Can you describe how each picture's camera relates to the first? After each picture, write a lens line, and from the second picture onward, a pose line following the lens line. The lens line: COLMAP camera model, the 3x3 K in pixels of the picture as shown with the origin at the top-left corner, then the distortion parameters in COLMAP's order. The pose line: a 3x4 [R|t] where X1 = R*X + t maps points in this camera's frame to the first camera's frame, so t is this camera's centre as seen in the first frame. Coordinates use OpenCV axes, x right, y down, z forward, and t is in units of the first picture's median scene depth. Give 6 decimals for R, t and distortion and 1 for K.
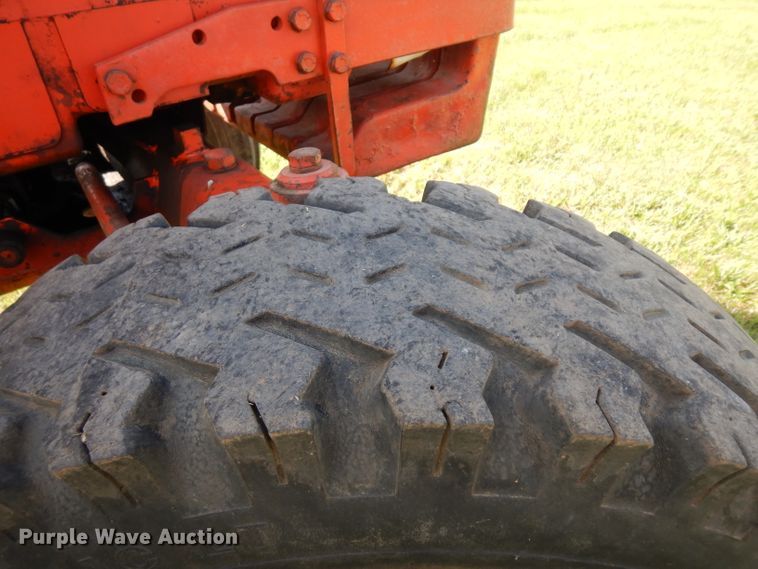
lens RADIAL K [[536.7, 0, 376.8], [0, 536.7, 280.2], [0, 0, 1]] dist [0.009351, -0.002721]
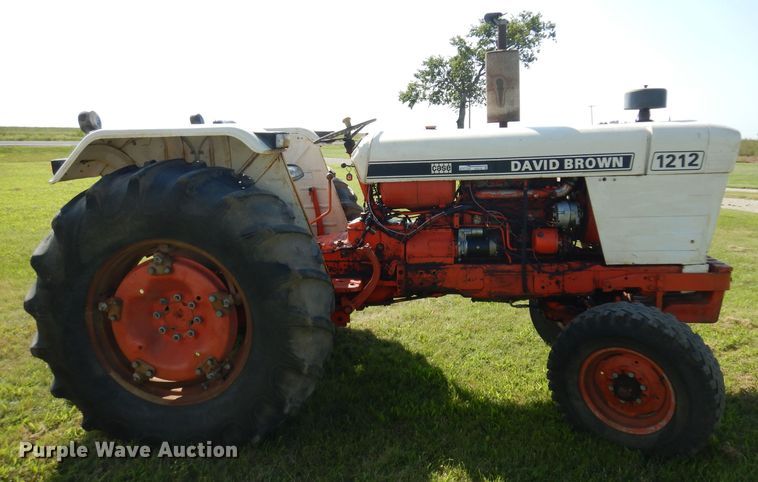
lens RADIAL K [[597.4, 0, 381.0], [0, 597.4, 237.7], [0, 0, 1]] dist [0.000611, -0.004850]
pose [[0.752465, 0.143267, -0.642861, 1.391816], [-0.391307, 0.882360, -0.261381, 1.470201], [0.529788, 0.448236, 0.720006, -4.142079]]
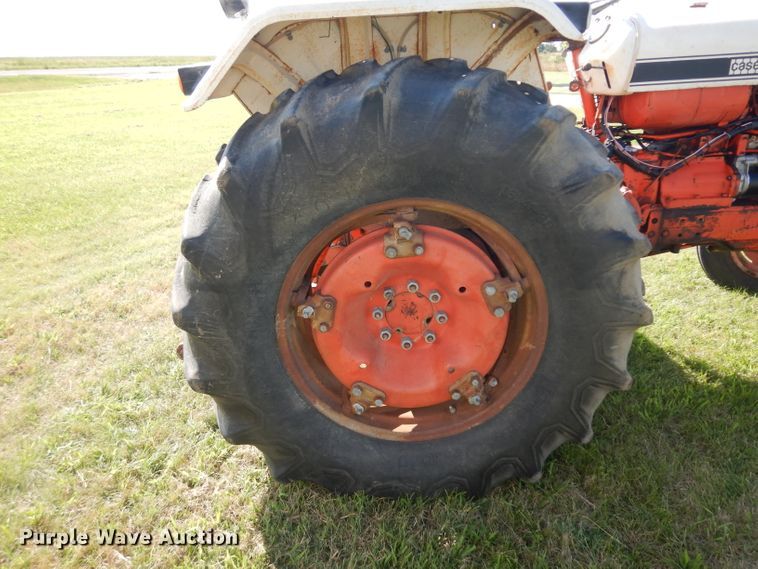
lens RADIAL K [[536.7, 0, 376.8], [0, 536.7, 280.2], [0, 0, 1]] dist [0.009351, -0.002721]
pose [[0.815012, 0.233587, -0.530276, -1.515226], [-0.328348, 0.940212, -0.090493, 1.555629], [0.477434, 0.247869, 0.842982, -3.771993]]
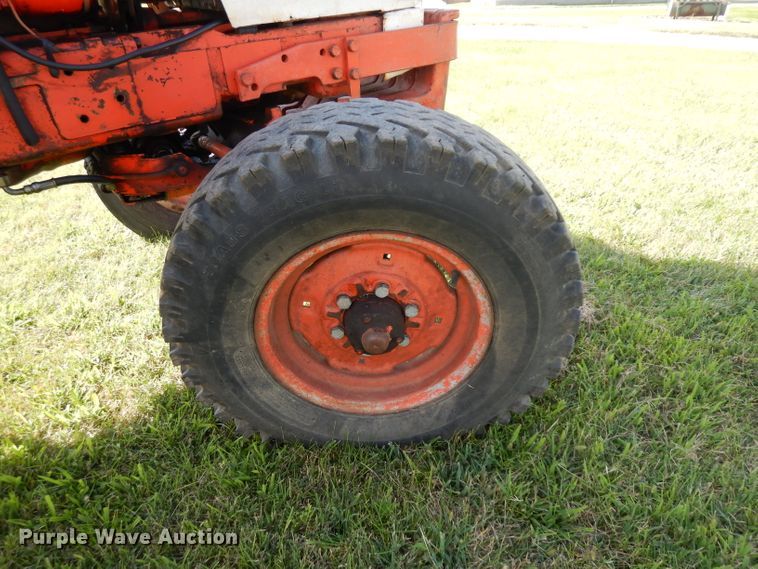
lens RADIAL K [[536.7, 0, 376.8], [0, 536.7, 280.2], [0, 0, 1]] dist [0.009351, -0.002721]
pose [[0.999967, -0.006795, -0.004414, 0.008157], [0.006377, 0.996028, -0.088813, 0.542064], [0.005000, 0.088782, 0.996039, -0.898338]]
